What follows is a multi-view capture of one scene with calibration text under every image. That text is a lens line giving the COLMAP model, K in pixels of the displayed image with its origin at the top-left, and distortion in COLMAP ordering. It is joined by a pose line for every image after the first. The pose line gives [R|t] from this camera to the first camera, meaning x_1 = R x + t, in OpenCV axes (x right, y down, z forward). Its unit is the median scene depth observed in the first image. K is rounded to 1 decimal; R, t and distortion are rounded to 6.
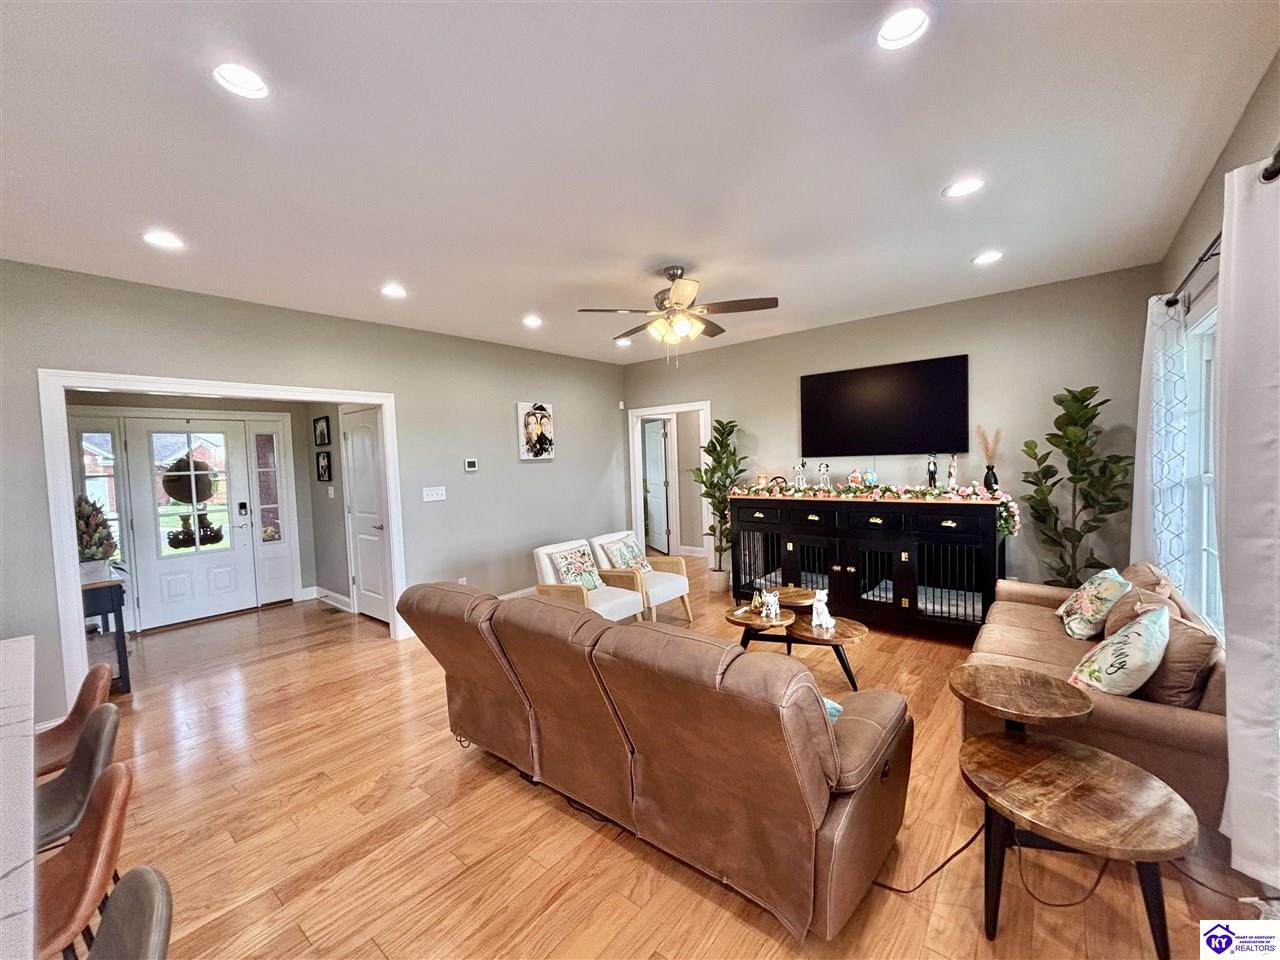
lens RADIAL K [[515.4, 0, 640.0], [0, 515.4, 480.0], [0, 0, 1]] dist [0.001007, -0.000036]
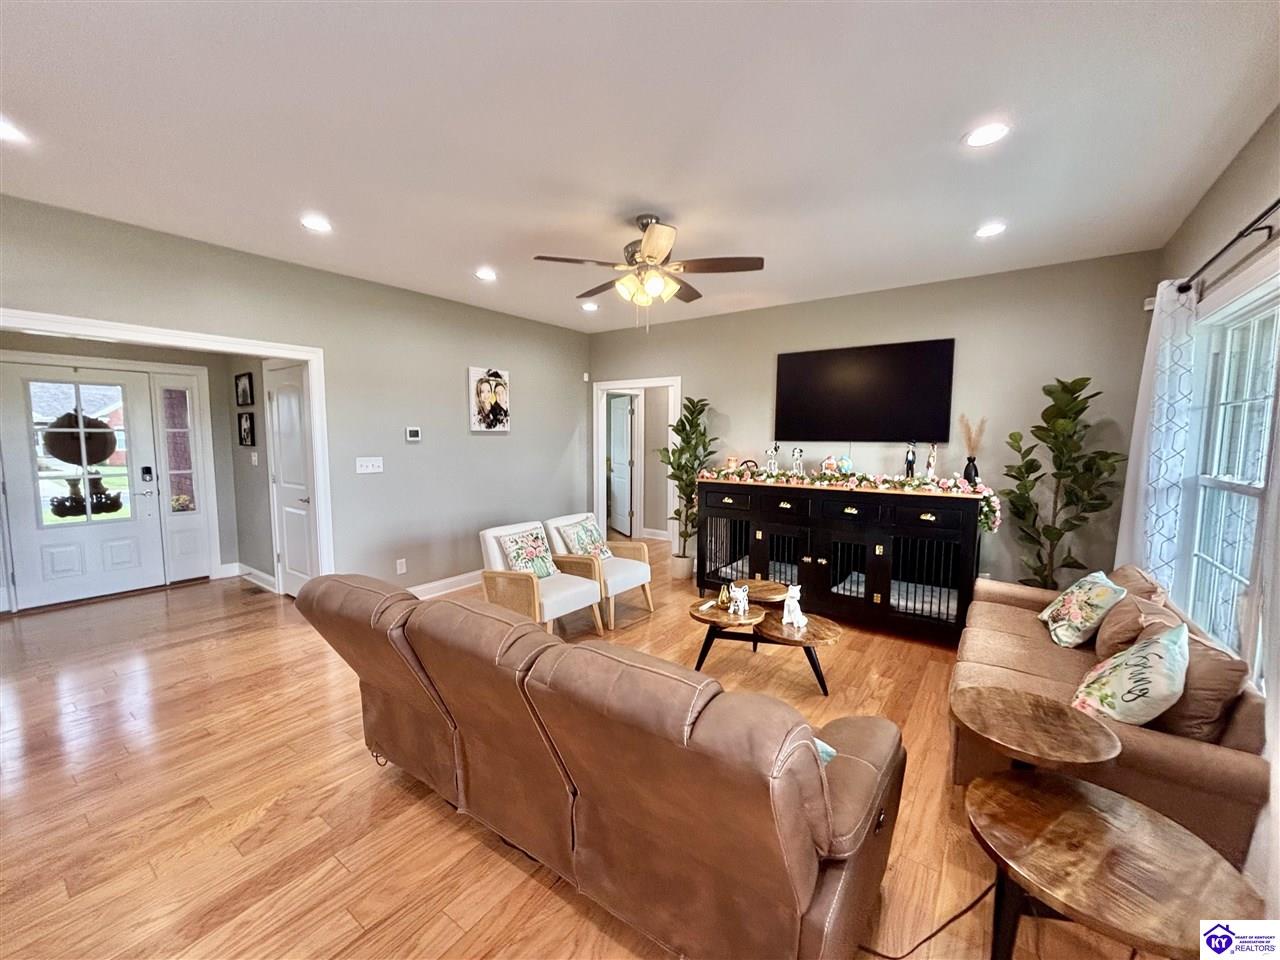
lens RADIAL K [[515.4, 0, 640.0], [0, 515.4, 480.0], [0, 0, 1]] dist [0.001007, -0.000036]
pose [[0.997064, 0.035143, 0.068025, 0.008565], [-0.037940, 0.998468, 0.040275, -0.001397], [-0.066506, -0.042738, 0.996870, 0.112768]]
